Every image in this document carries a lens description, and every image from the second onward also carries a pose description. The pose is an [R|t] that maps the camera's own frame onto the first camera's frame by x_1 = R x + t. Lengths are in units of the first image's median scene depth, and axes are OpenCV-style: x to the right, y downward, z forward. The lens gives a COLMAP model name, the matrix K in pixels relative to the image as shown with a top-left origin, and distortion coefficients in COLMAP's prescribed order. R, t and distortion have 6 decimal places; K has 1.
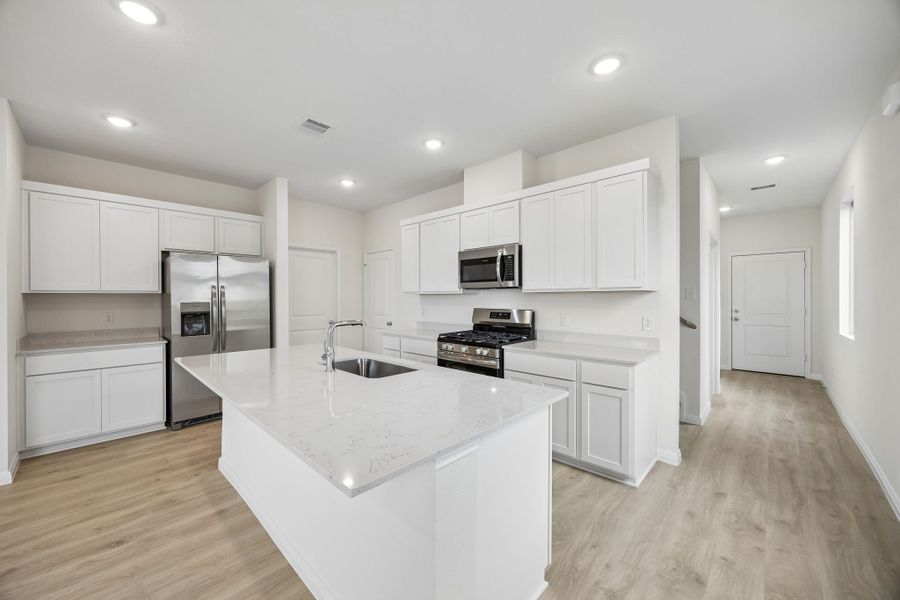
lens RADIAL K [[341.7, 0, 446.8], [0, 341.7, 294.8], [0, 0, 1]] dist [-0.002497, -0.000100]
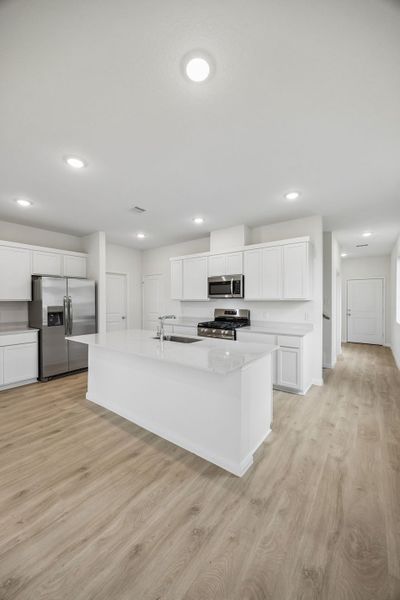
lens RADIAL K [[227.8, 0, 200.0], [0, 227.8, 300.0], [0, 0, 1]] dist [-0.002497, -0.000100]
pose [[0.992762, 0.000709, 0.120097, -0.168030], [-0.001341, 0.999986, 0.005184, -0.015838], [-0.120091, -0.005307, 0.992749, -0.210201]]
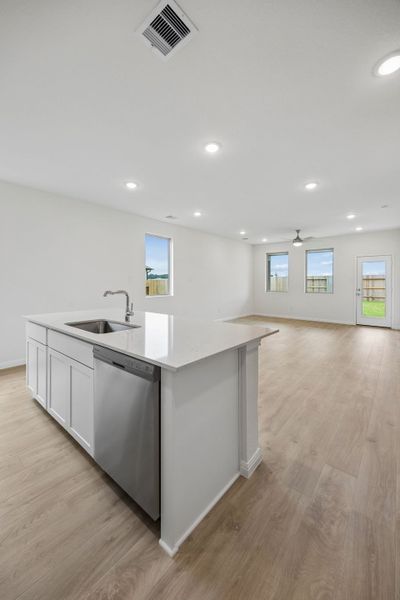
lens RADIAL K [[236.2, 0, 197.7], [0, 236.2, 285.3], [0, 0, 1]] dist [-0.008577, 0.000389]
pose [[-0.998331, -0.002892, -0.057678, -0.360940], [-0.003047, 0.999992, 0.002591, 0.030980], [0.057670, 0.002763, -0.998332, 1.266166]]
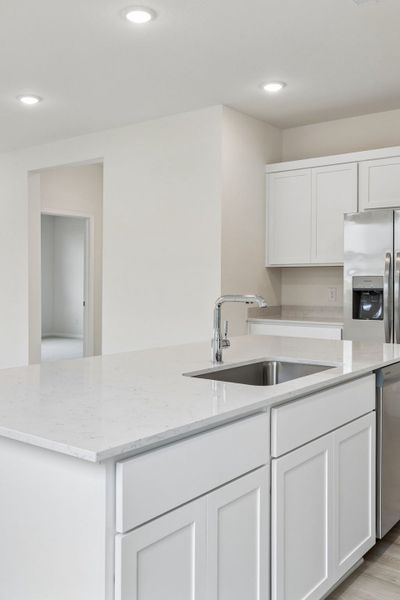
lens RADIAL K [[579.6, 0, 192.8], [0, 579.6, 280.6], [0, 0, 1]] dist [-0.009363, -0.014116]
pose [[0.107457, 0.004383, -0.994200, 0.522442], [0.004298, 0.999979, 0.004873, 0.024813], [0.994200, -0.004797, 0.107435, 0.491851]]
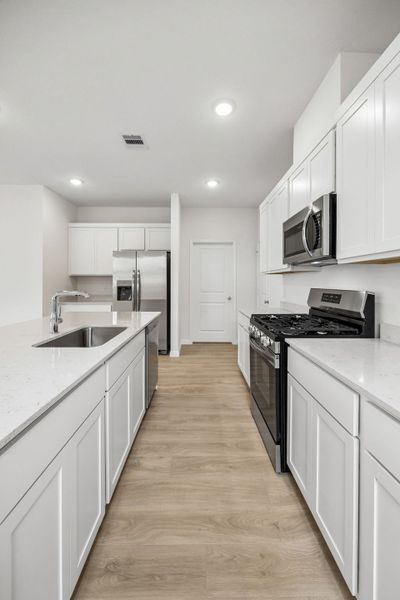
lens RADIAL K [[236.2, 0, 201.5], [0, 236.2, 282.8], [0, 0, 1]] dist [-0.000939, -0.000071]
pose [[0.705289, 0.005621, -0.708898, 0.352727], [-0.000058, 0.999969, 0.007871, 0.025033], [0.708920, -0.005510, 0.705267, 0.473366]]
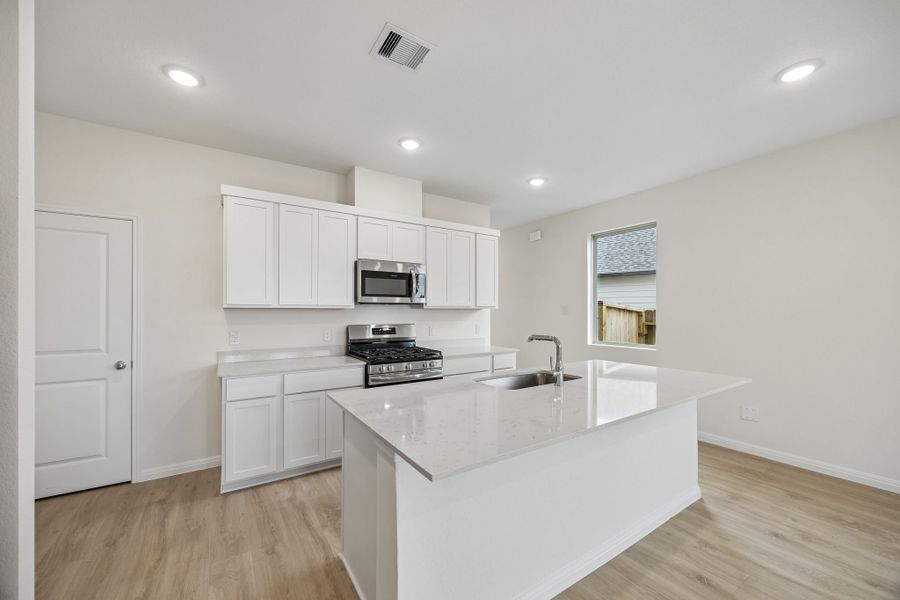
lens RADIAL K [[342.5, 0, 445.0], [0, 342.5, 309.6], [0, 0, 1]] dist [-0.000788, -0.000008]
pose [[0.231735, 0.007083, 0.972753, -0.847442], [-0.006112, 0.999964, -0.005825, 0.003269], [-0.972760, -0.004596, 0.231770, 0.656096]]
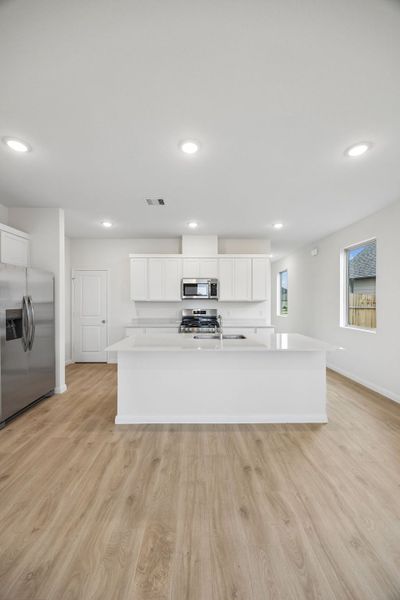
lens RADIAL K [[226.7, 0, 200.0], [0, 226.7, 300.0], [0, 0, 1]] dist [0.000127, 0.000121]
pose [[0.712998, 0.006566, 0.701136, -0.851943], [-0.008247, 0.999966, -0.000978, -0.012826], [-0.701118, -0.005085, 0.713027, 0.055048]]
